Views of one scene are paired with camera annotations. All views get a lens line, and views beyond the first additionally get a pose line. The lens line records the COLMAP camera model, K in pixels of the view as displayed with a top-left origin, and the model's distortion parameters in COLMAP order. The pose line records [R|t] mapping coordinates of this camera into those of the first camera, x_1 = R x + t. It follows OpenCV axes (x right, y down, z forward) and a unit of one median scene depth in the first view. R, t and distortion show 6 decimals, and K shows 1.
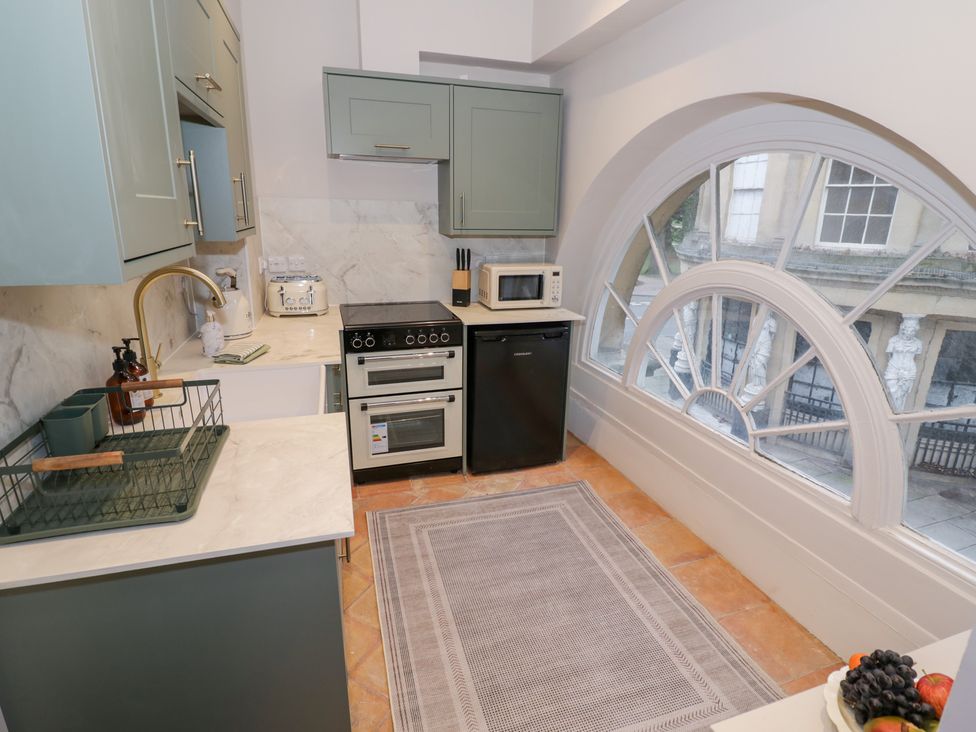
lens RADIAL K [[528.1, 0, 495.8], [0, 528.1, 365.0], [0, 0, 1]] dist [-0.003259, -0.010973]
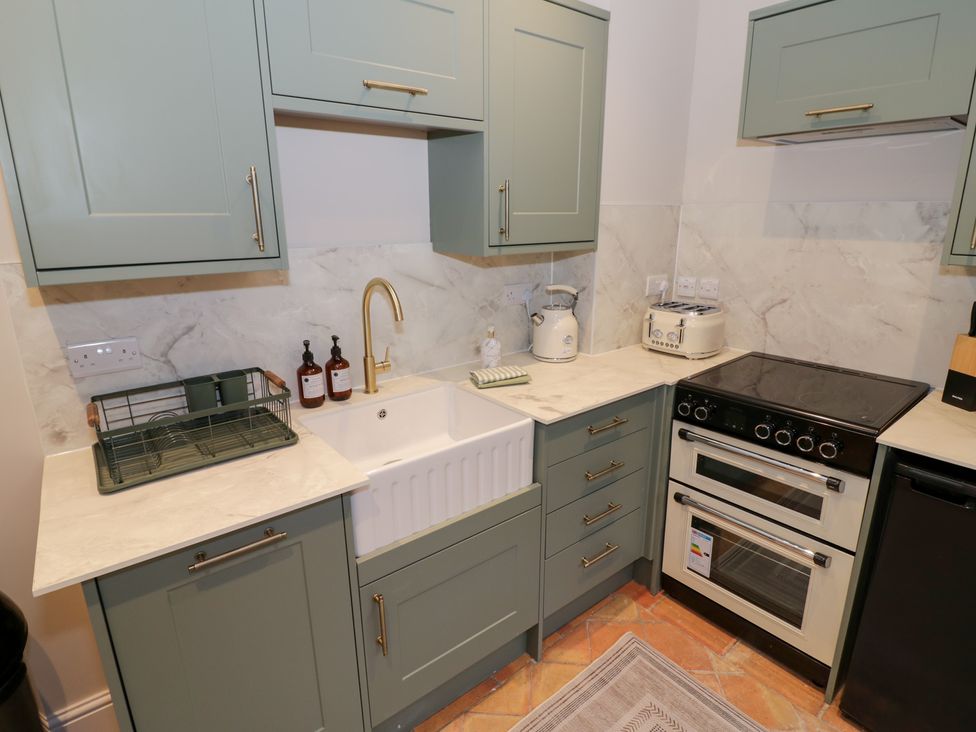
lens RADIAL K [[528.1, 0, 488.8], [0, 528.1, 360.3], [0, 0, 1]] dist [-0.003259, -0.010973]
pose [[0.354337, 0.225747, -0.907460, 0.242843], [-0.248068, 0.958347, 0.141542, -0.126448], [0.901614, 0.174958, 0.395579, 0.442735]]
